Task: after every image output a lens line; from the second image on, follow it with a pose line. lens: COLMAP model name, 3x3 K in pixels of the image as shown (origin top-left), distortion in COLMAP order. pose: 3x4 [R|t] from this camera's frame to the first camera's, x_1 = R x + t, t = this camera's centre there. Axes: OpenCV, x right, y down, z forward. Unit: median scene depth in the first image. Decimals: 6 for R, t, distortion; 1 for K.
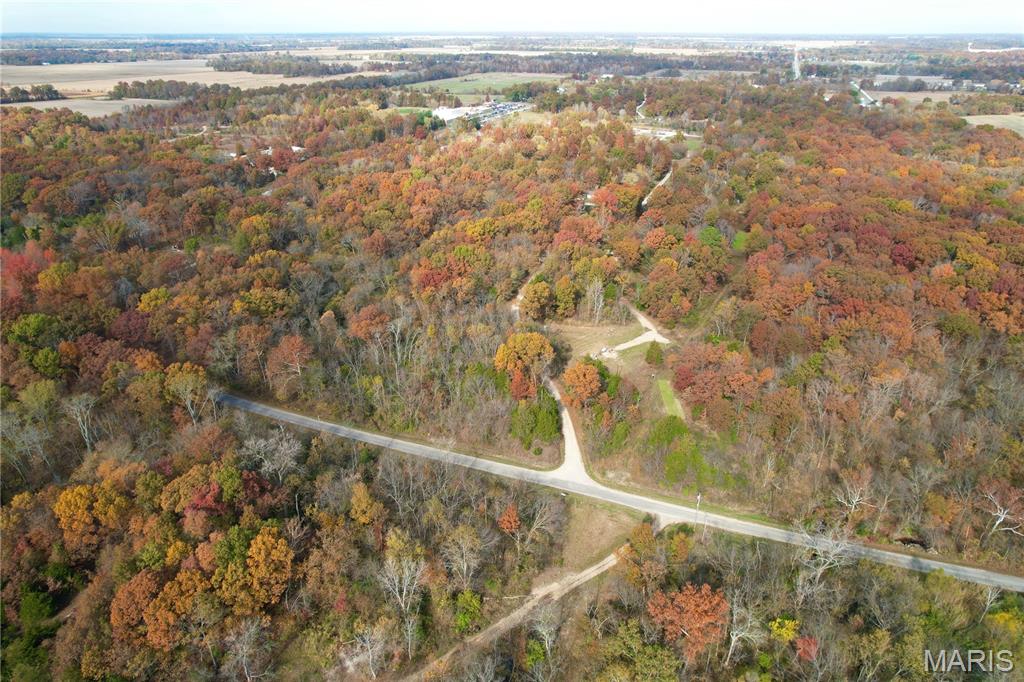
lens RADIAL K [[655.5, 0, 512.0], [0, 655.5, 341.0], [0, 0, 1]] dist [-0.077730, 0.074209]
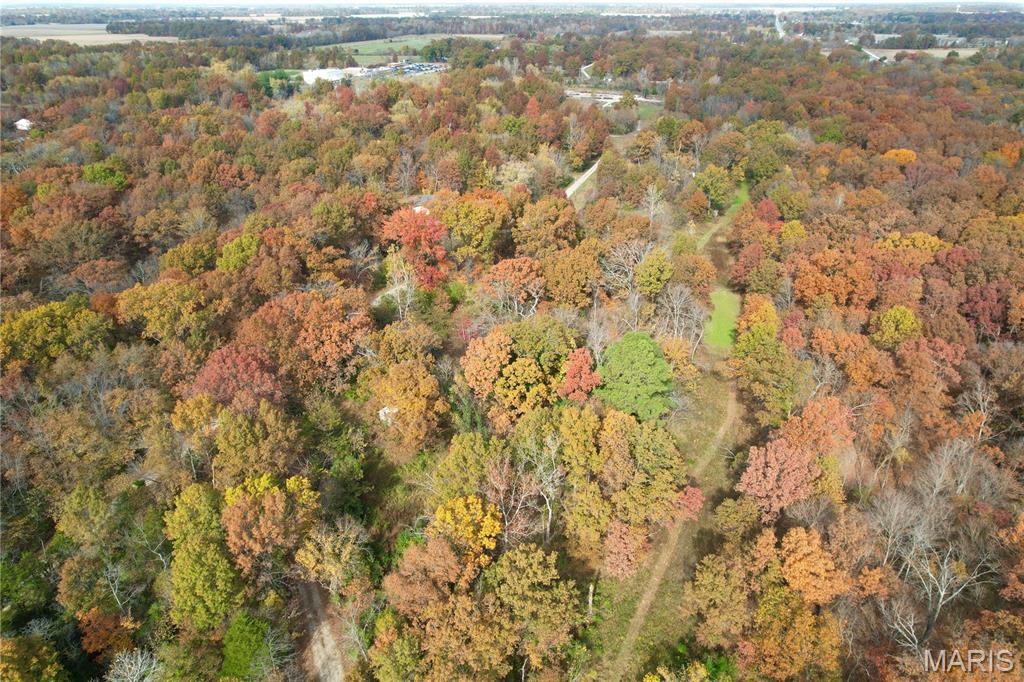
lens RADIAL K [[655.5, 0, 512.0], [0, 655.5, 341.0], [0, 0, 1]] dist [-0.077730, 0.074209]
pose [[0.999364, -0.018044, 0.030744, 0.094702], [0.016947, 0.999223, 0.035591, -0.077178], [-0.031362, -0.035047, 0.998893, 0.271456]]
